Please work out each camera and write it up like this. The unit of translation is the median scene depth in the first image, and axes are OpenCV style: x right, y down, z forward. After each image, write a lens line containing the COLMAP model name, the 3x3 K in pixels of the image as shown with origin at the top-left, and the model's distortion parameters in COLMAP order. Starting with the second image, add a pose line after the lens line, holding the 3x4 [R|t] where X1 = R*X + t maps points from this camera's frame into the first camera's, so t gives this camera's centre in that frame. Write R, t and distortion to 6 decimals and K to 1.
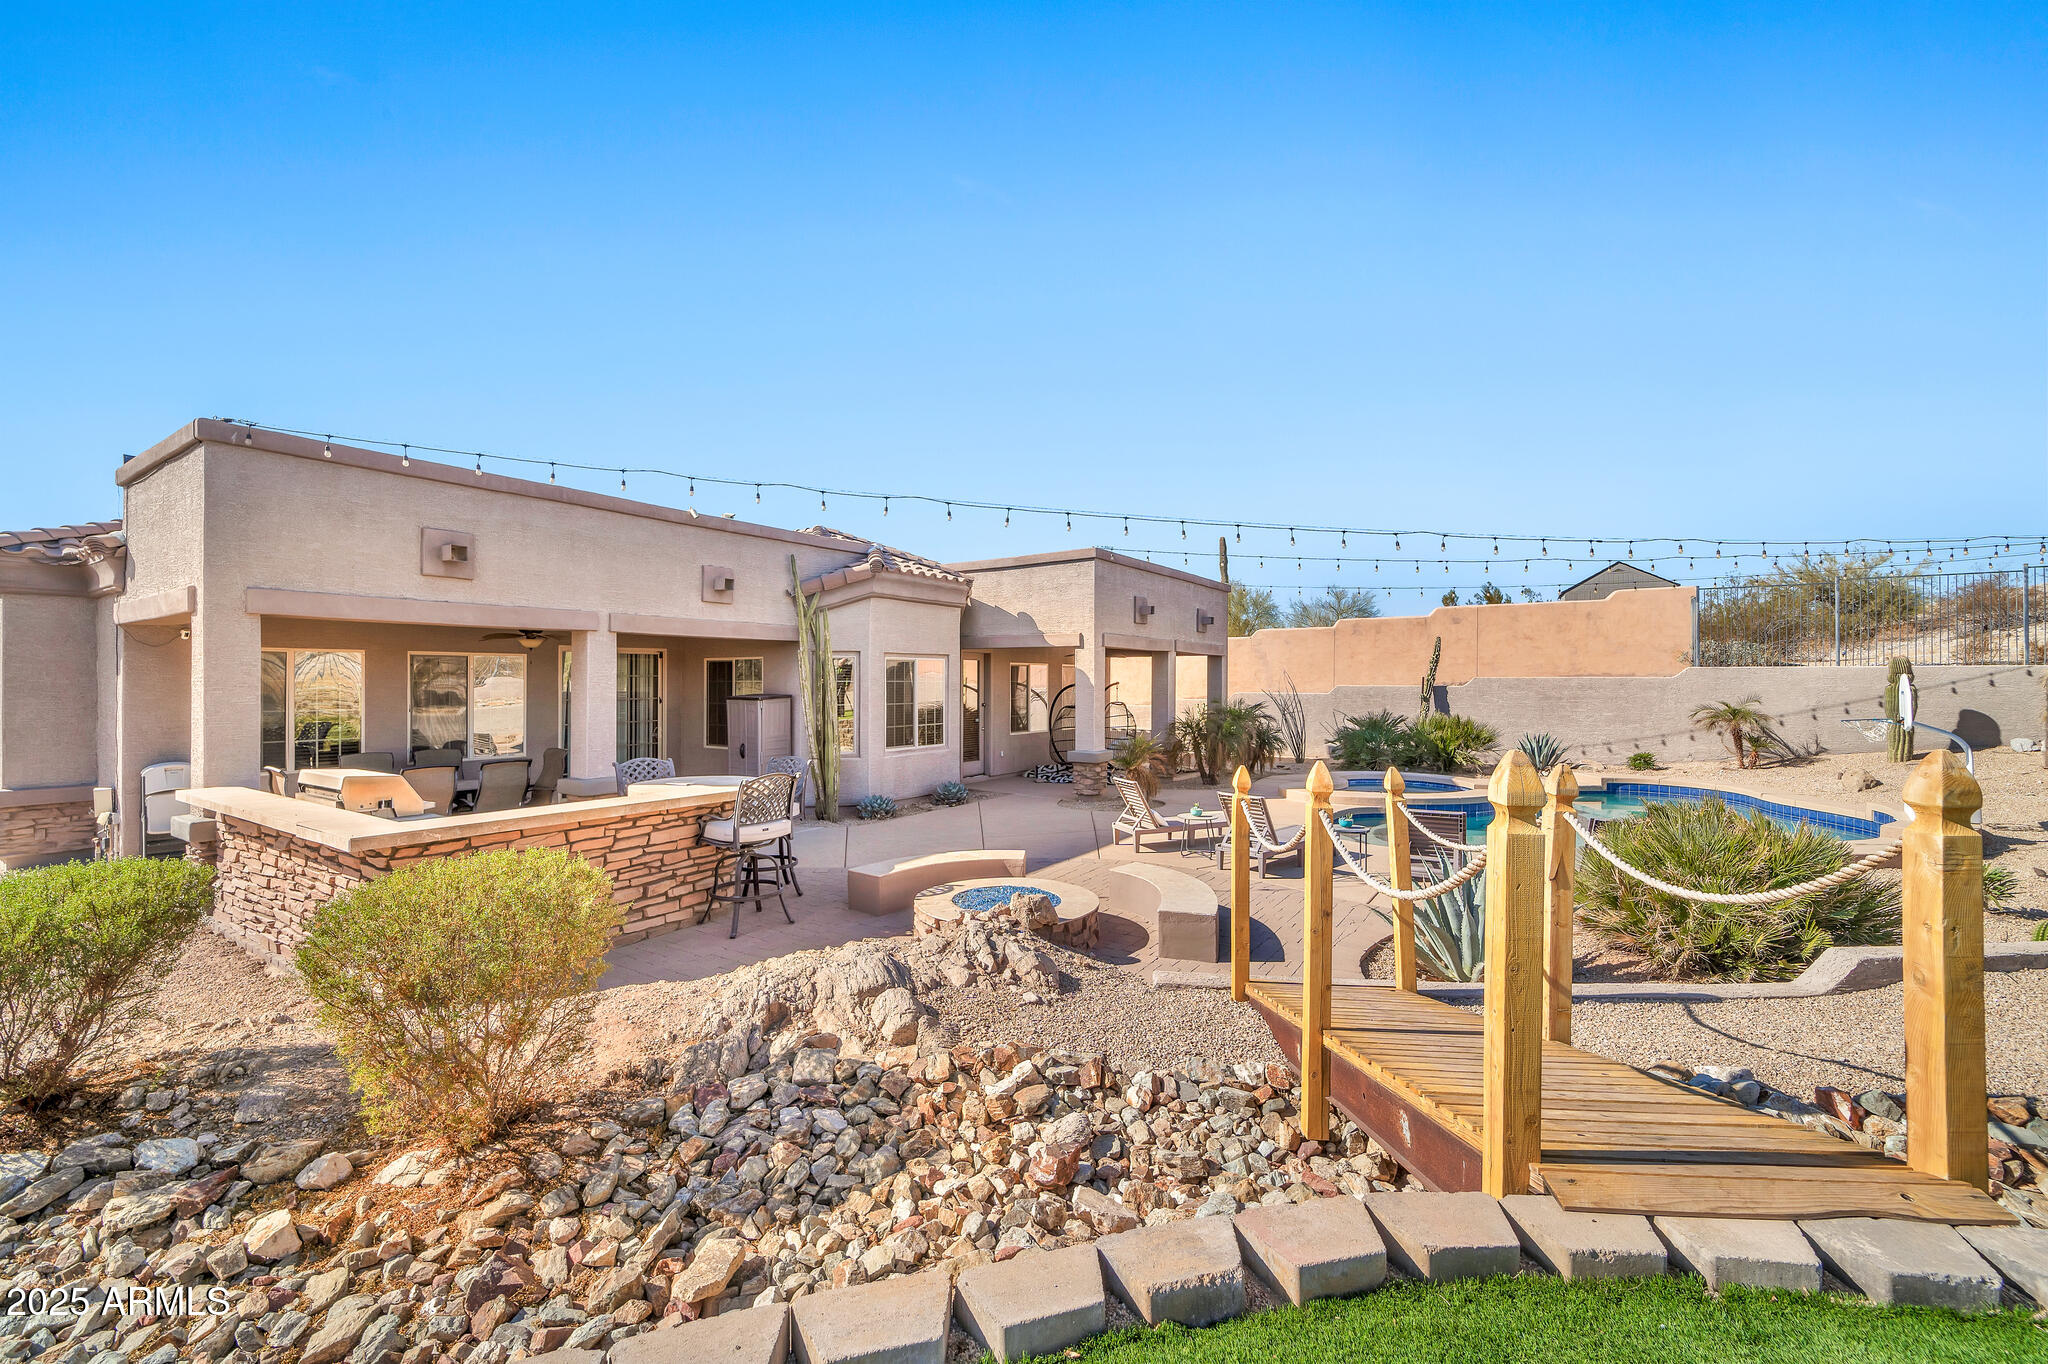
lens RADIAL K [[846.8, 0, 1029.1], [0, 846.8, 688.9], [0, 0, 1]] dist [-0.000574, -0.000519]
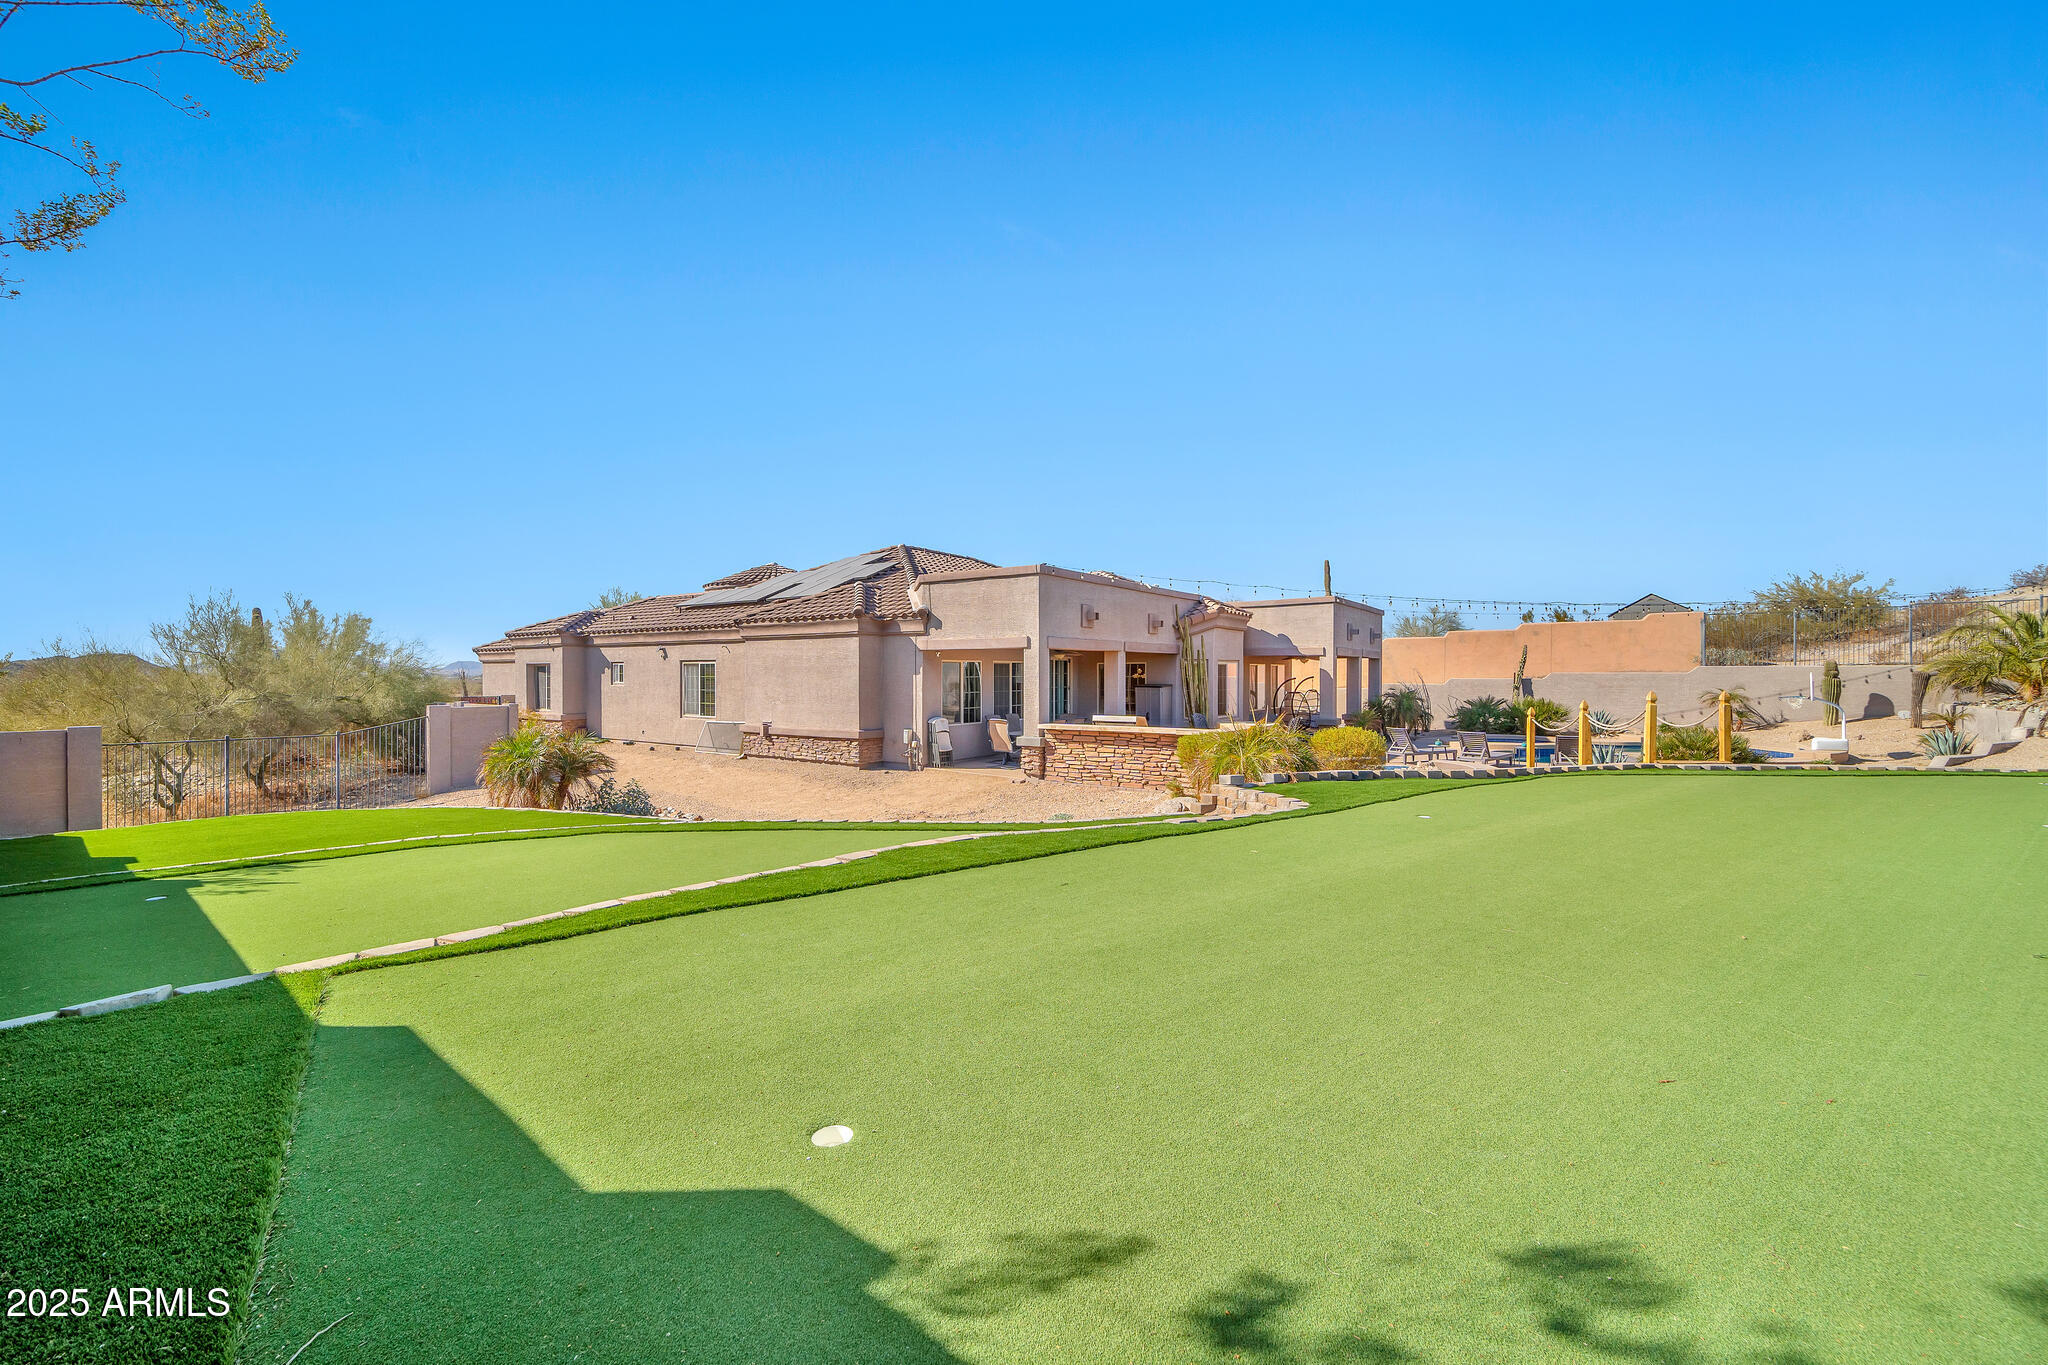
lens RADIAL K [[846.8, 0, 1025.9], [0, 846.8, 677.6], [0, 0, 1]] dist [-0.000574, -0.000519]
pose [[0.999833, -0.000964, -0.018237, -0.372439], [0.000889, 0.999991, -0.004143, -0.000076], [0.018241, 0.004126, 0.999825, -0.504402]]
